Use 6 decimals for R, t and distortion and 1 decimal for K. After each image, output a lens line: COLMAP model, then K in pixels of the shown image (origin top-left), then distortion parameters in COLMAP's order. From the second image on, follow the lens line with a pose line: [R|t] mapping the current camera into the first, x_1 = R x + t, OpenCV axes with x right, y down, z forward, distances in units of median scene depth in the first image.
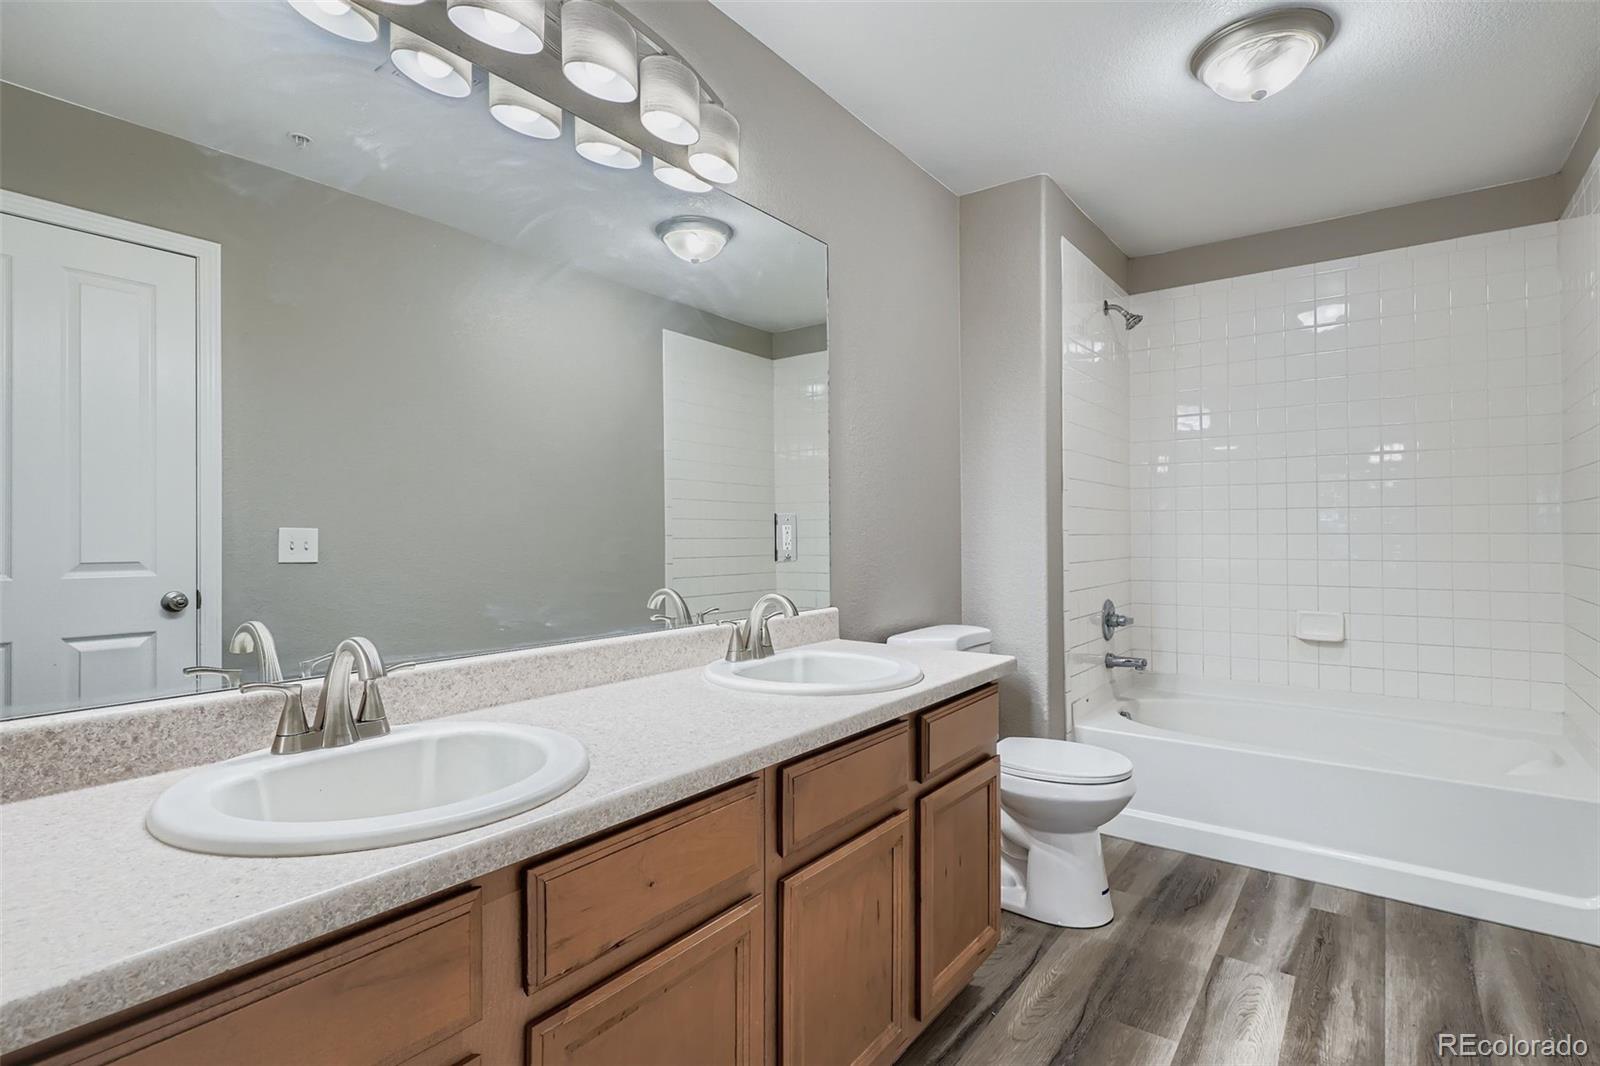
lens RADIAL K [[759.0, 0, 835.8], [0, 759.0, 522.7], [0, 0, 1]] dist [0.002243, 0.000743]
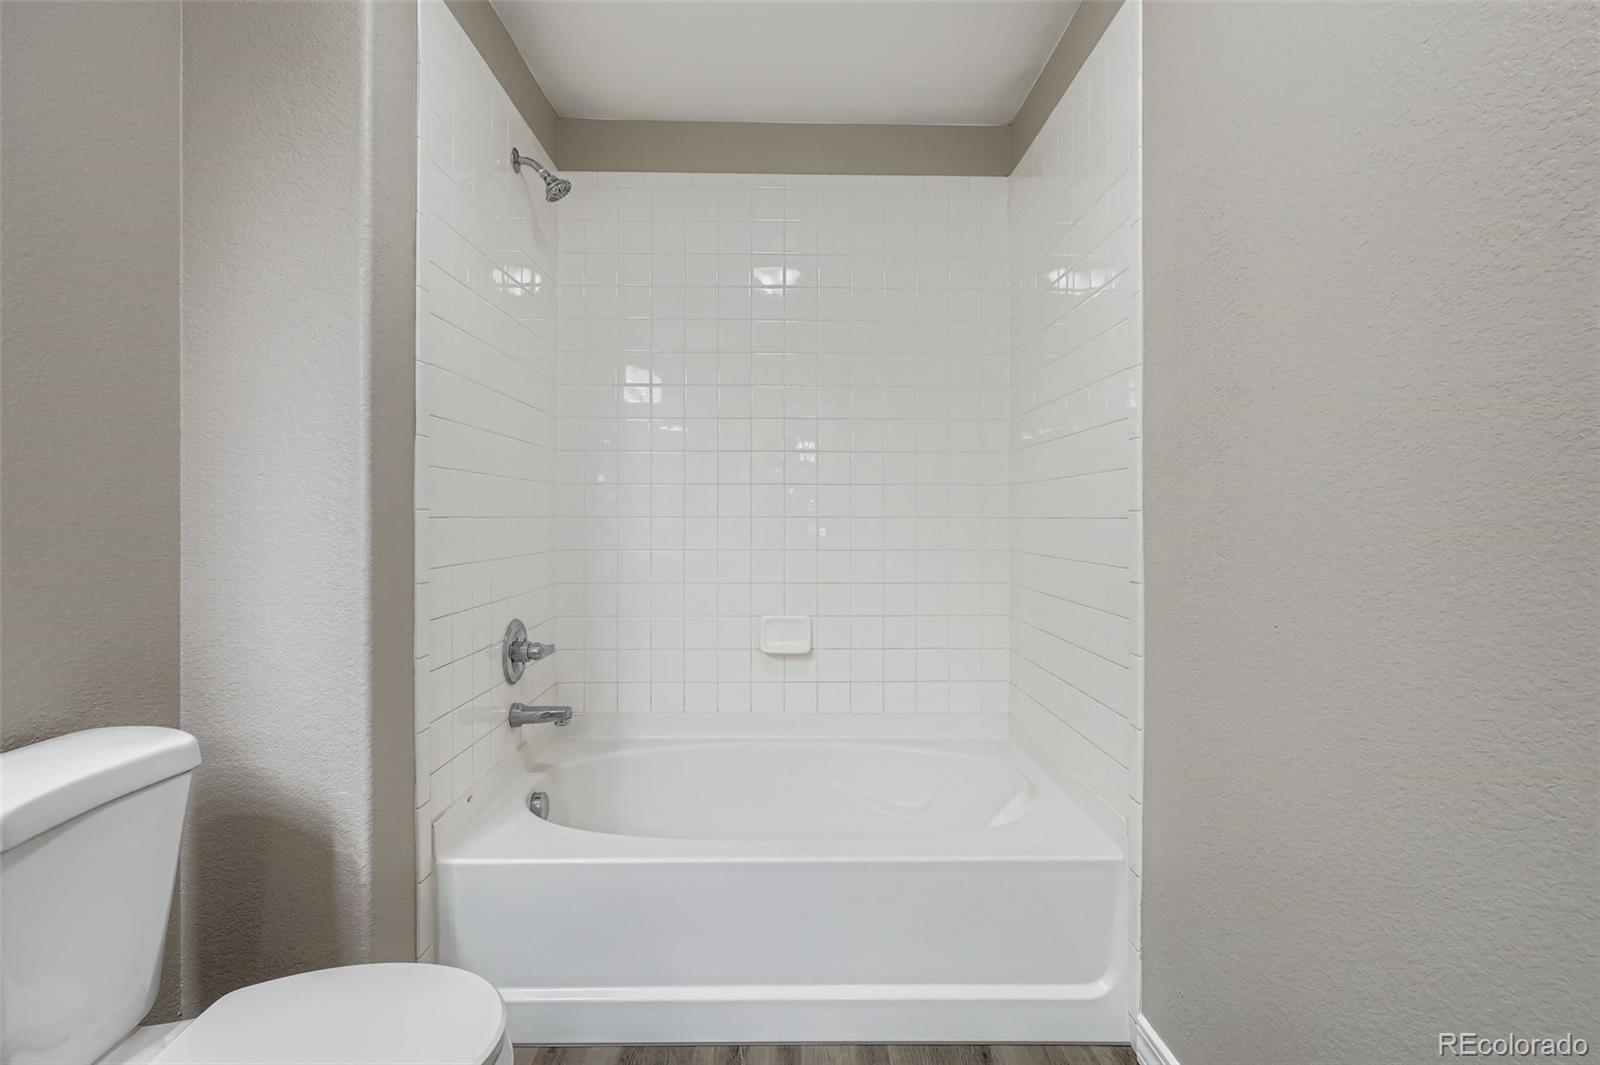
lens RADIAL K [[852.7, 0, 803.2], [0, 852.7, 525.7], [0, 0, 1]] dist [0.008071, -0.000276]
pose [[0.810368, -0.000789, 0.585921, 0.135895], [-0.013223, 0.999720, 0.019634, 0.005628], [-0.585772, -0.023658, 0.810130, 0.282107]]
